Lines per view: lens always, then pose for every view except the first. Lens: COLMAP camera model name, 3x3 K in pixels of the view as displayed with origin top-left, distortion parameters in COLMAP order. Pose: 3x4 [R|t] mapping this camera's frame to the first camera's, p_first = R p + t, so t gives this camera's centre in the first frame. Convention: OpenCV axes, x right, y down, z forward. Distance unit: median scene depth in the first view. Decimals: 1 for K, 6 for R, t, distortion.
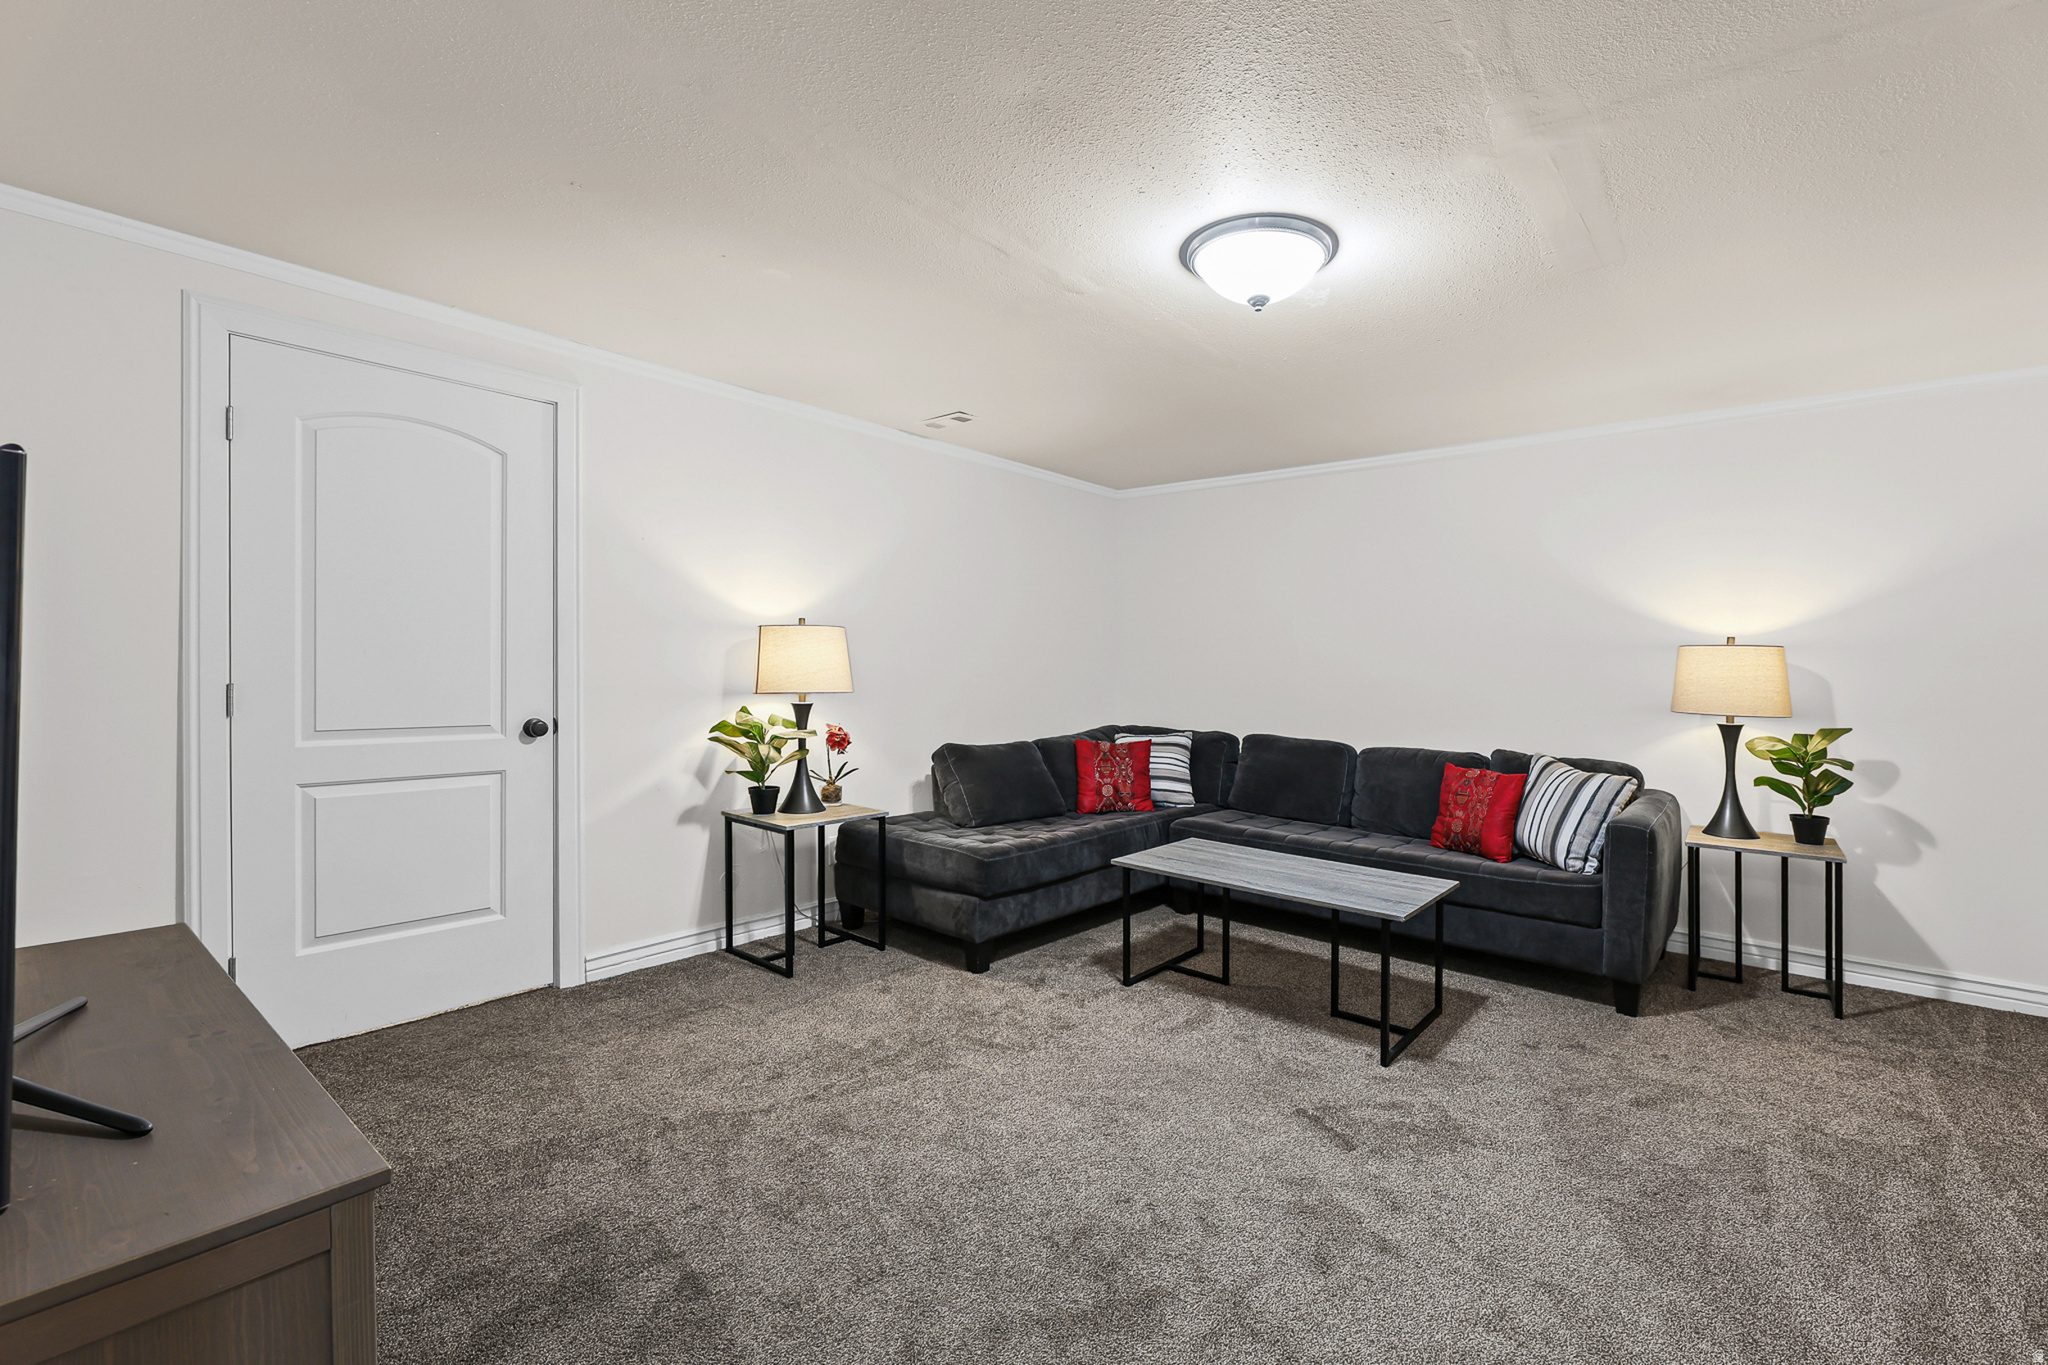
lens RADIAL K [[858.0, 0, 1066.3], [0, 858.0, 677.7], [0, 0, 1]] dist [0.001388, -0.000075]
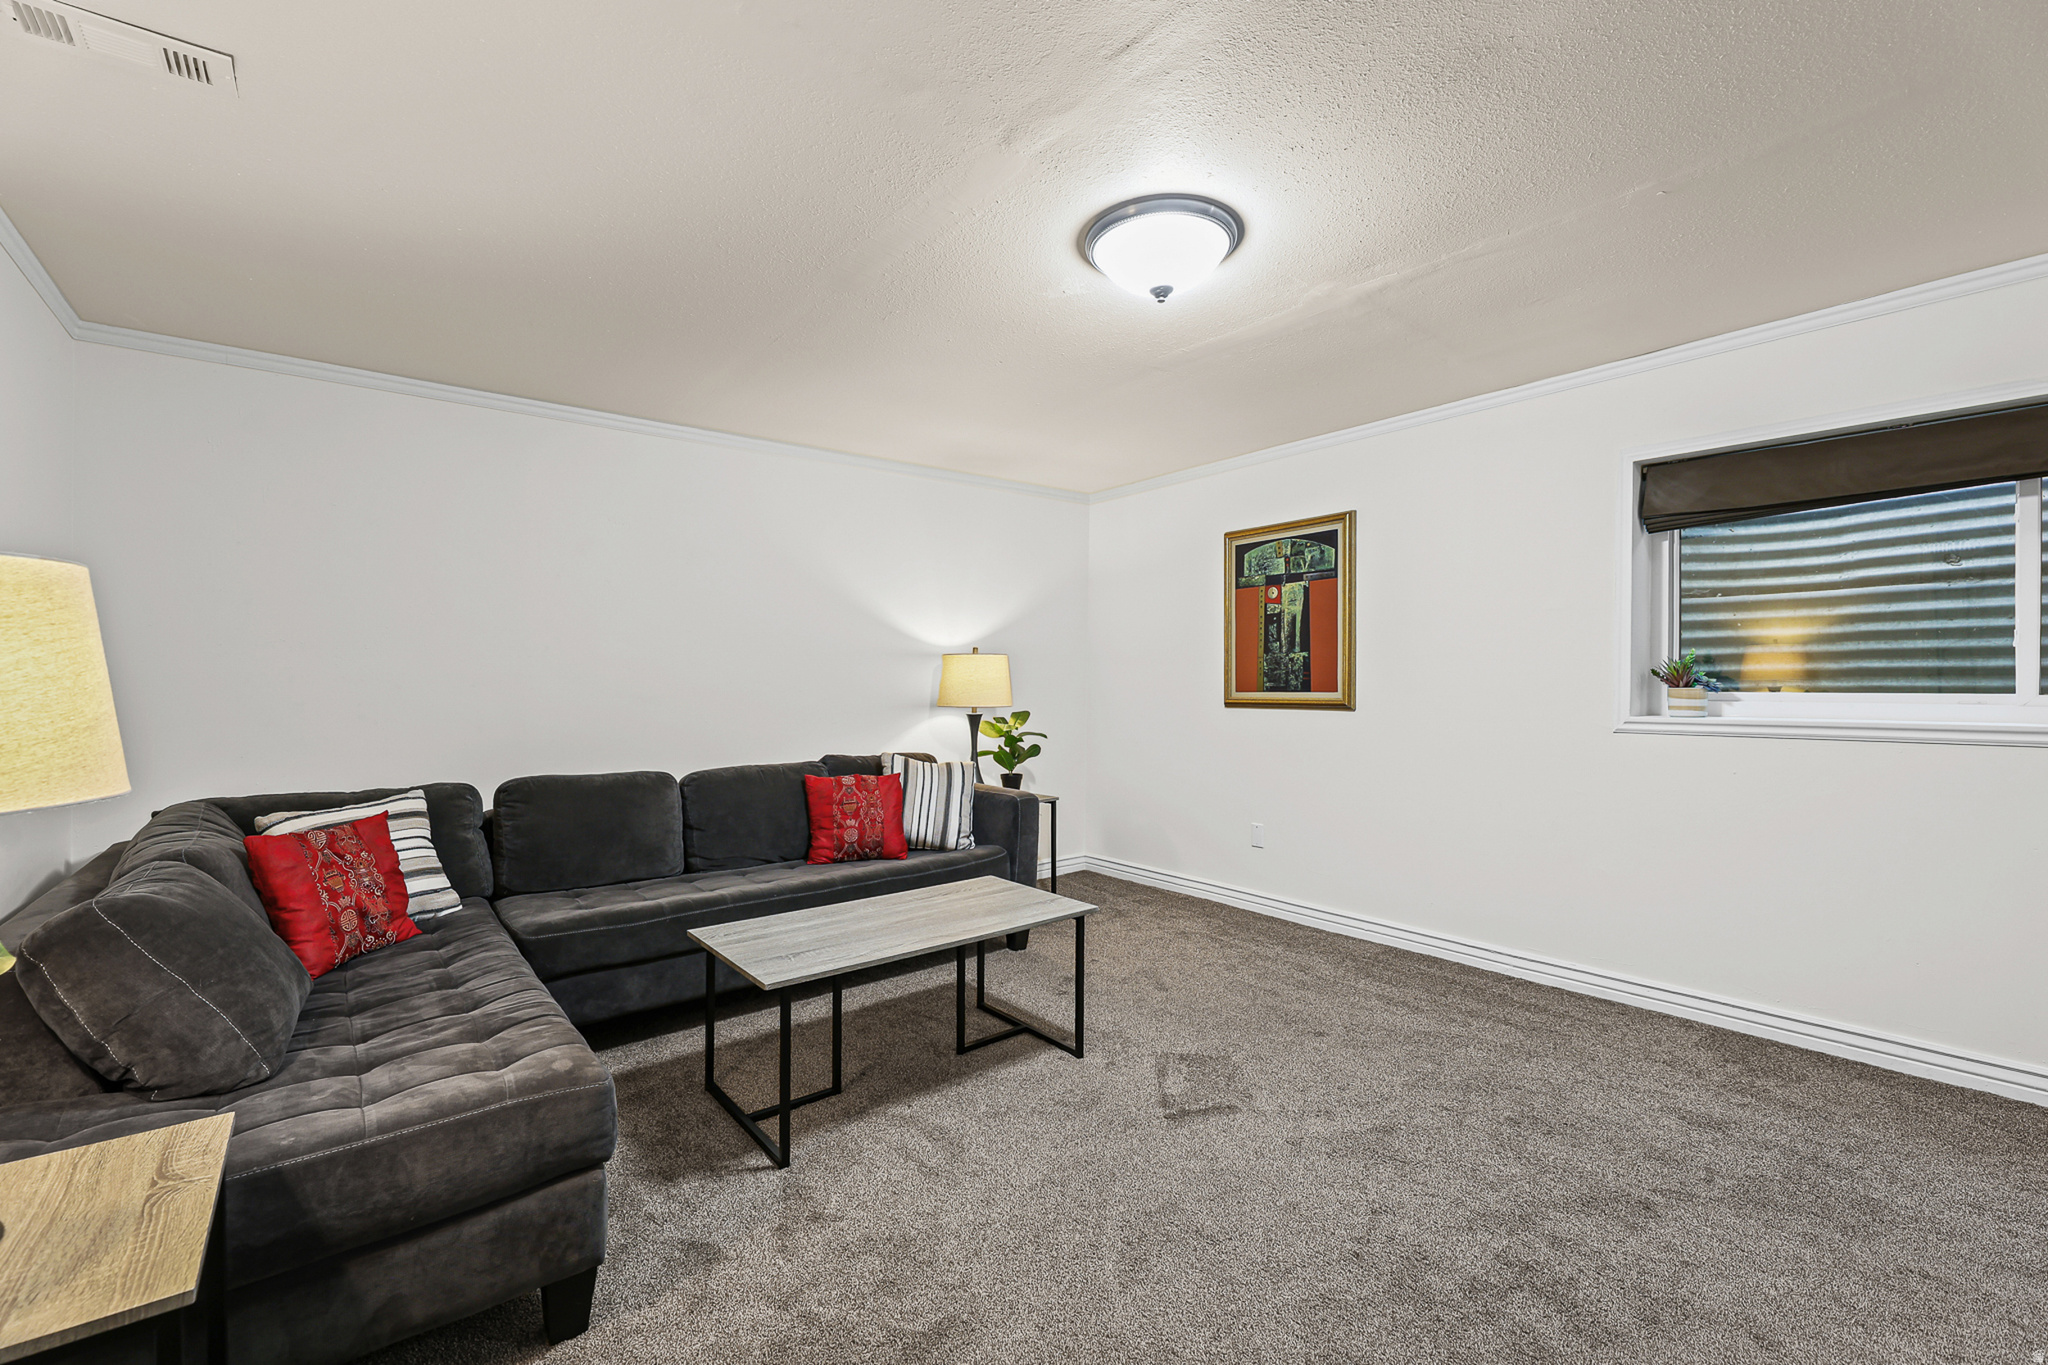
lens RADIAL K [[866.8, 0, 1035.6], [0, 866.8, 745.0], [0, 0, 1]] dist [-0.001949, -0.000343]
pose [[0.201415, -0.096350, 0.974756, -0.482882], [0.022236, 0.995344, 0.093790, -0.016648], [-0.979254, 0.002784, 0.202619, 0.652201]]
